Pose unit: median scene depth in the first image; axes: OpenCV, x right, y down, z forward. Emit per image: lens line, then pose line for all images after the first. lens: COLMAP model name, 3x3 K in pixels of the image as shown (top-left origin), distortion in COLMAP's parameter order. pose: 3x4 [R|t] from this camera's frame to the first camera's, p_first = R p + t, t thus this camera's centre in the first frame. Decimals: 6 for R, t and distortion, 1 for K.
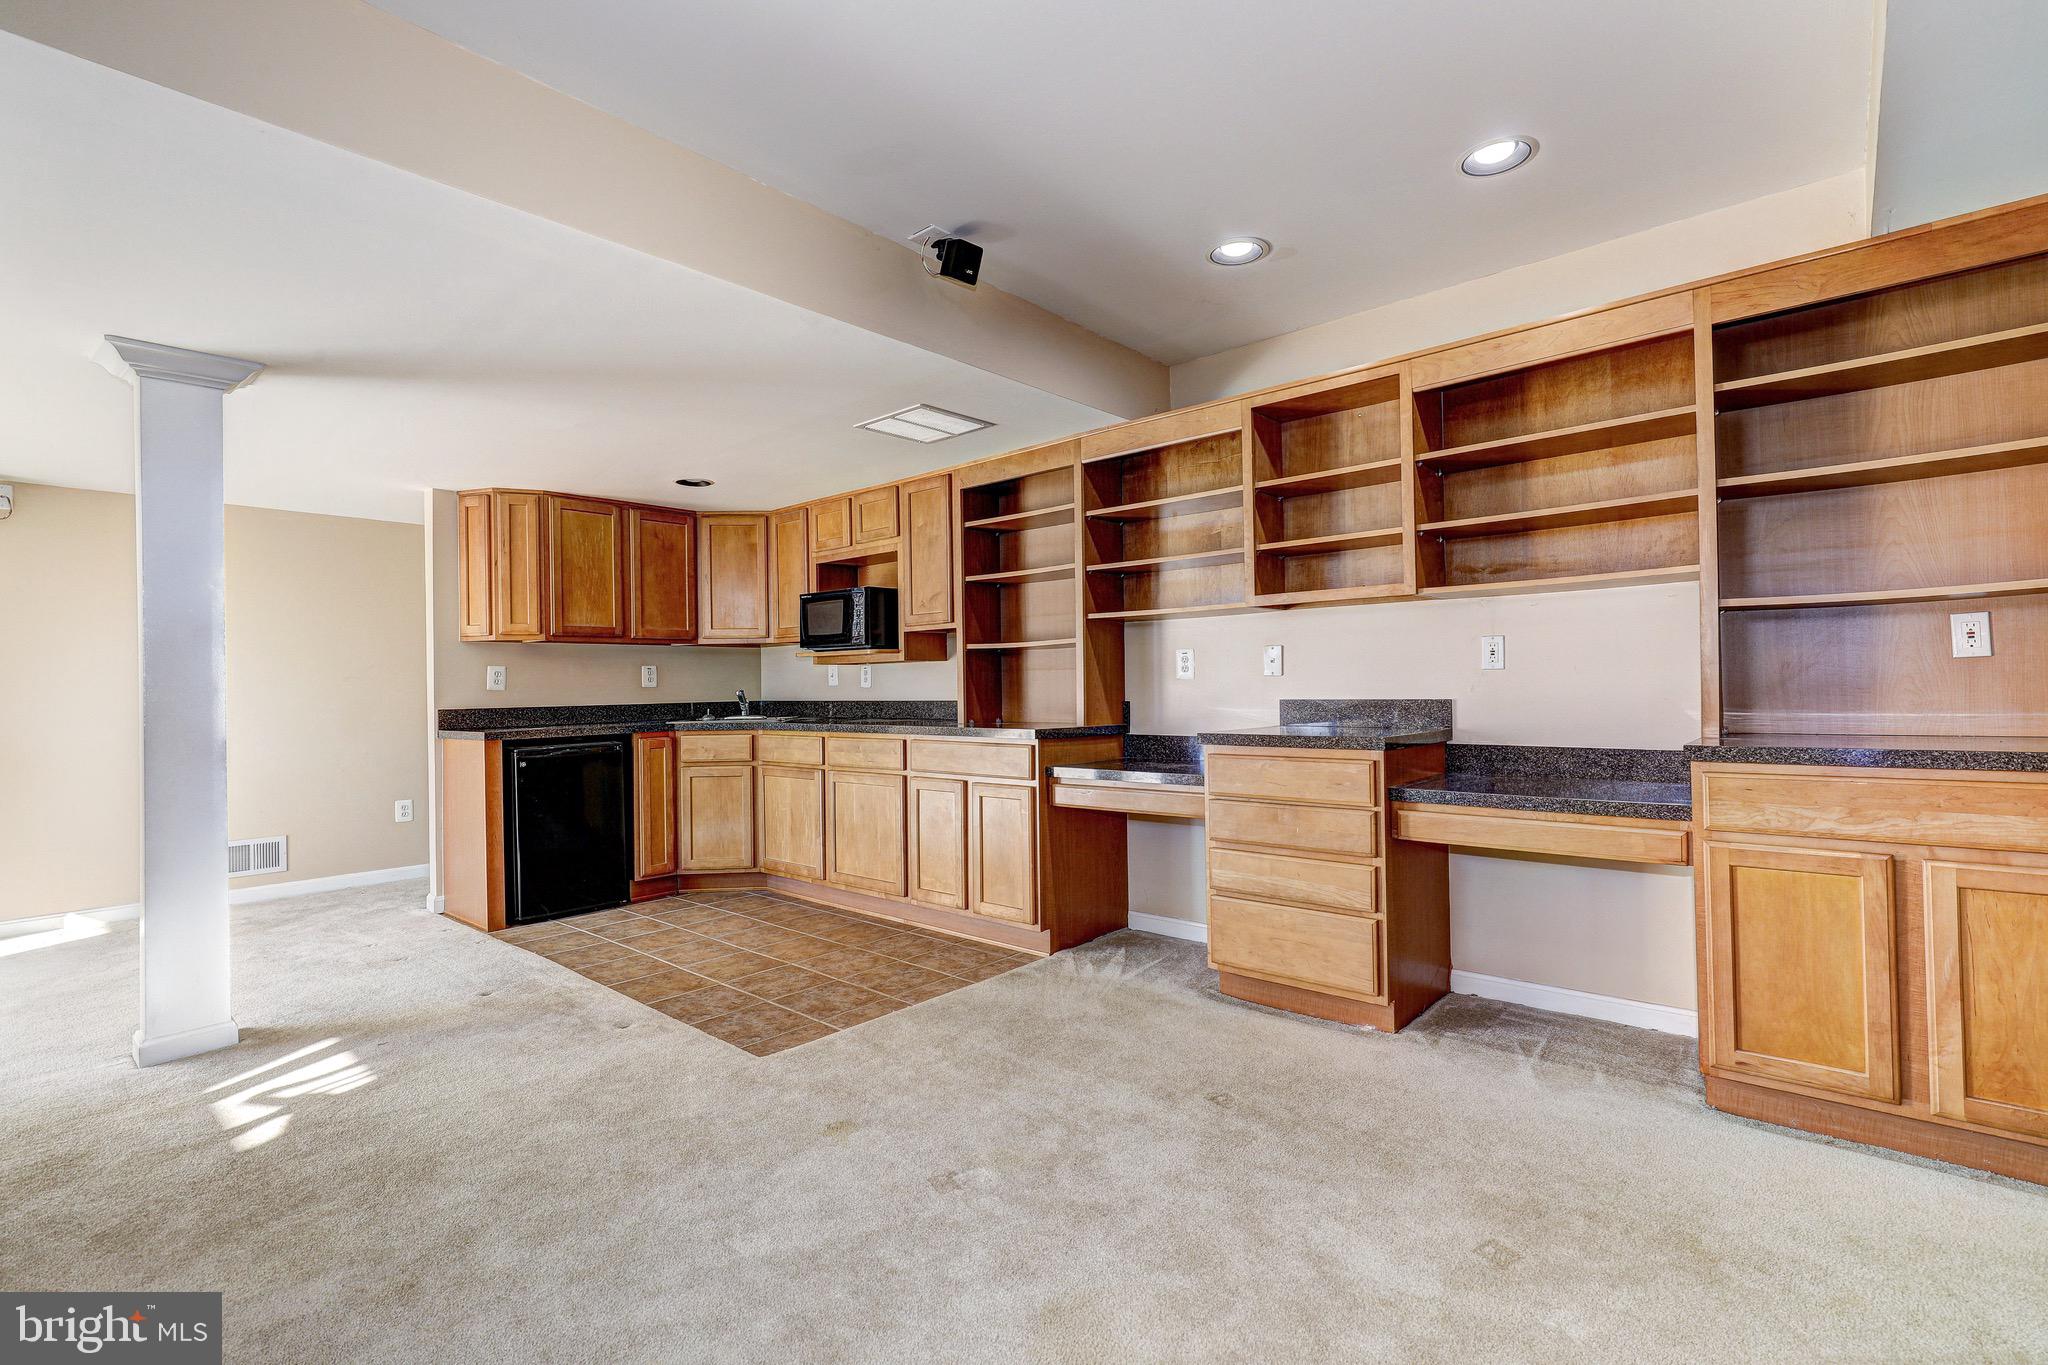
lens RADIAL K [[929.4, 0, 1029.9], [0, 929.4, 680.3], [0, 0, 1]] dist [0.002834, 0.000192]
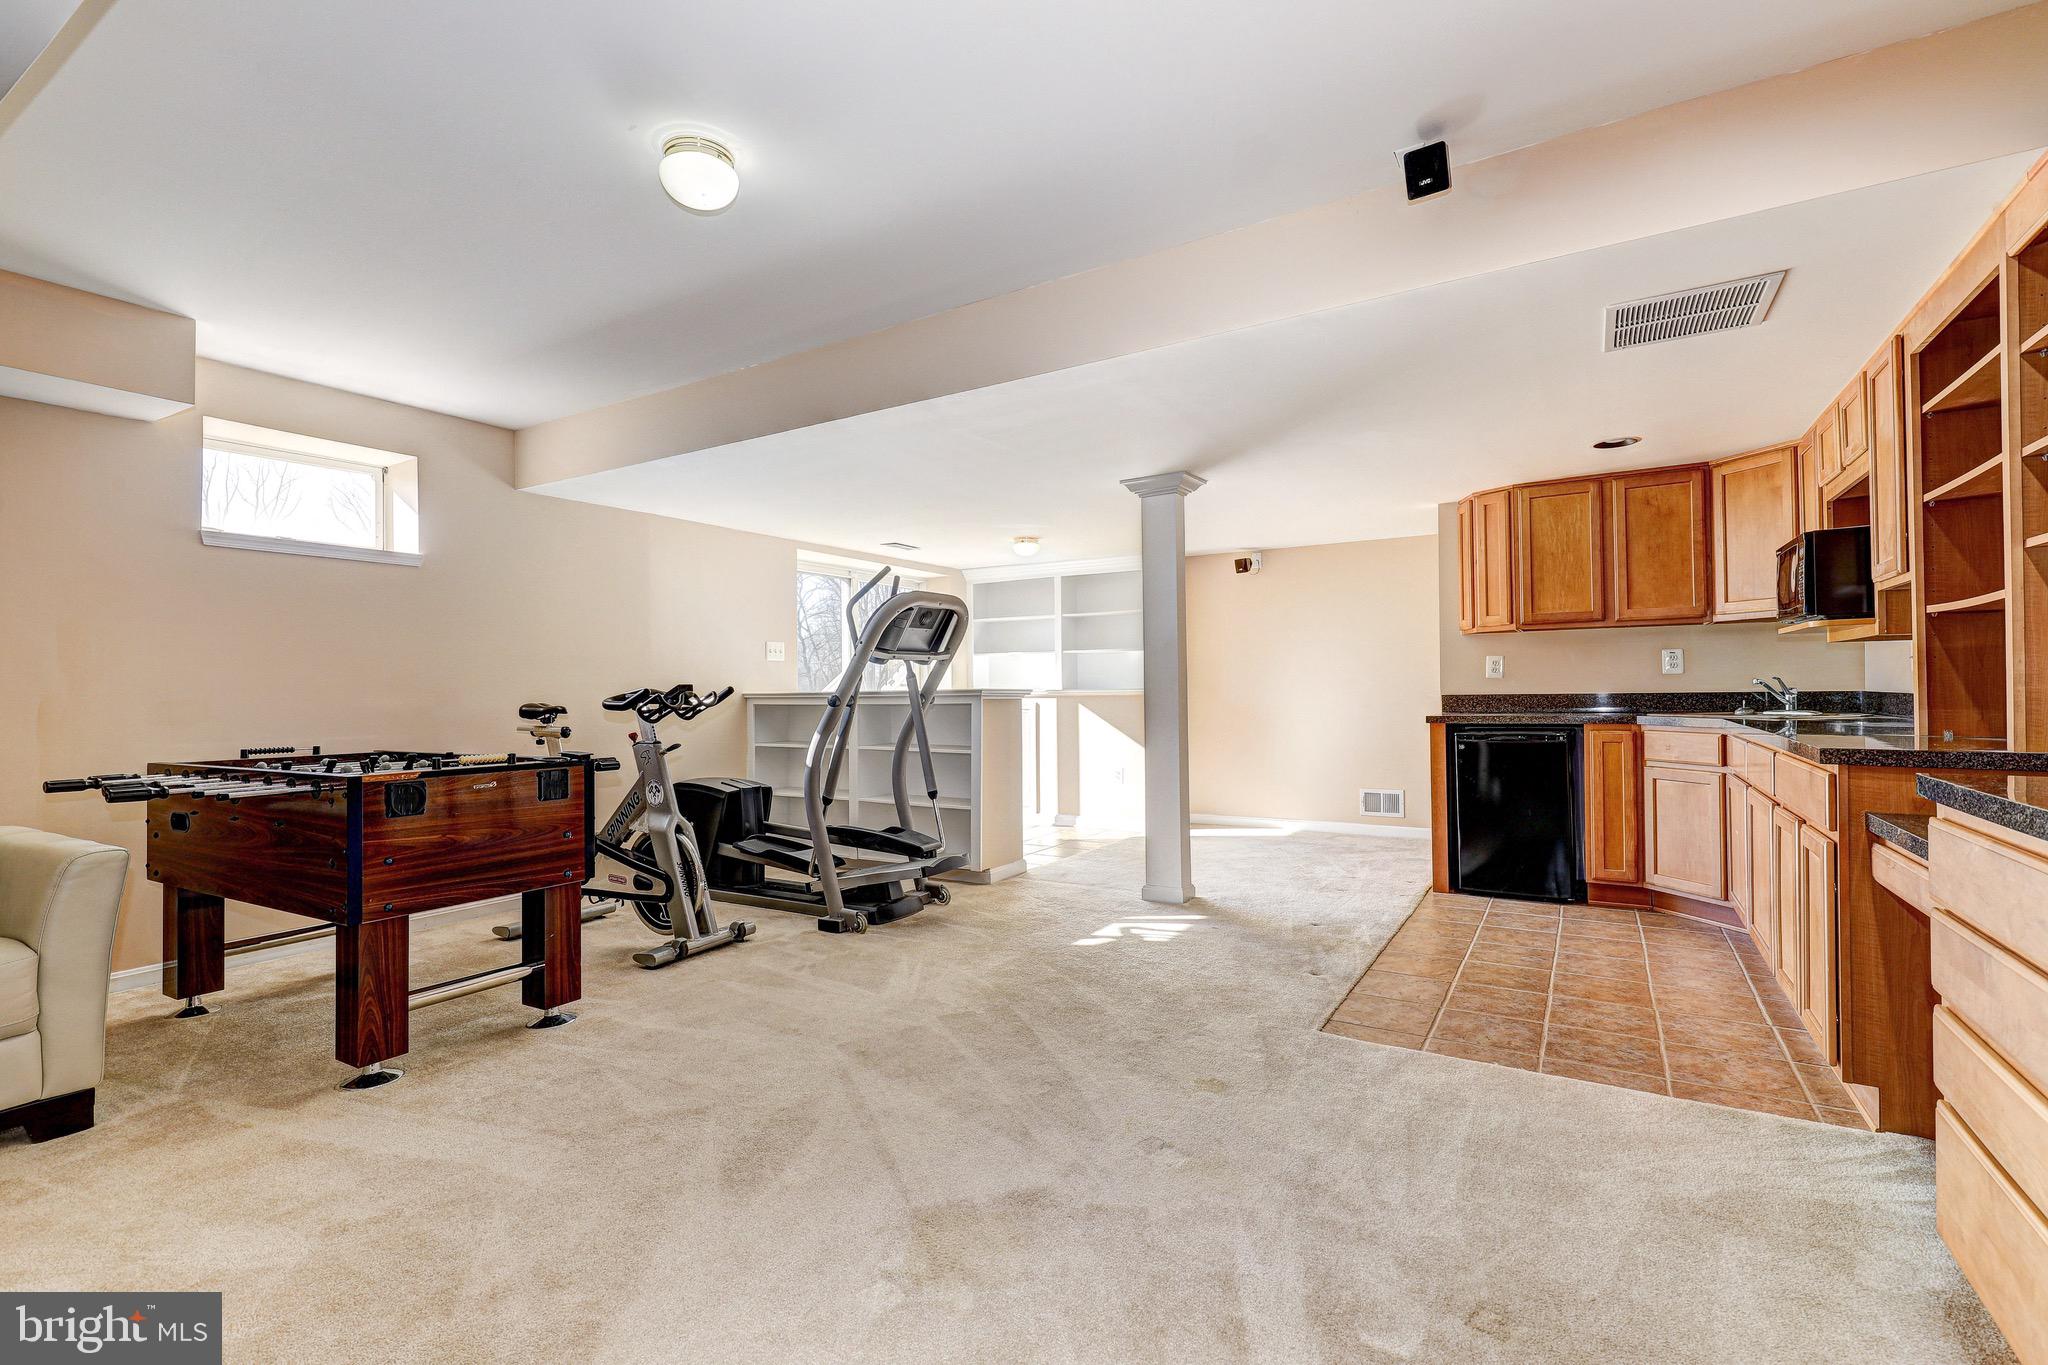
lens RADIAL K [[929.4, 0, 1027.9], [0, 929.4, 684.1], [0, 0, 1]] dist [0.002834, 0.000192]
pose [[0.168026, 0.008276, -0.985748, 0.433925], [0.017598, 0.999780, 0.011394, -0.004360], [0.985626, -0.019262, 0.167843, 0.315160]]
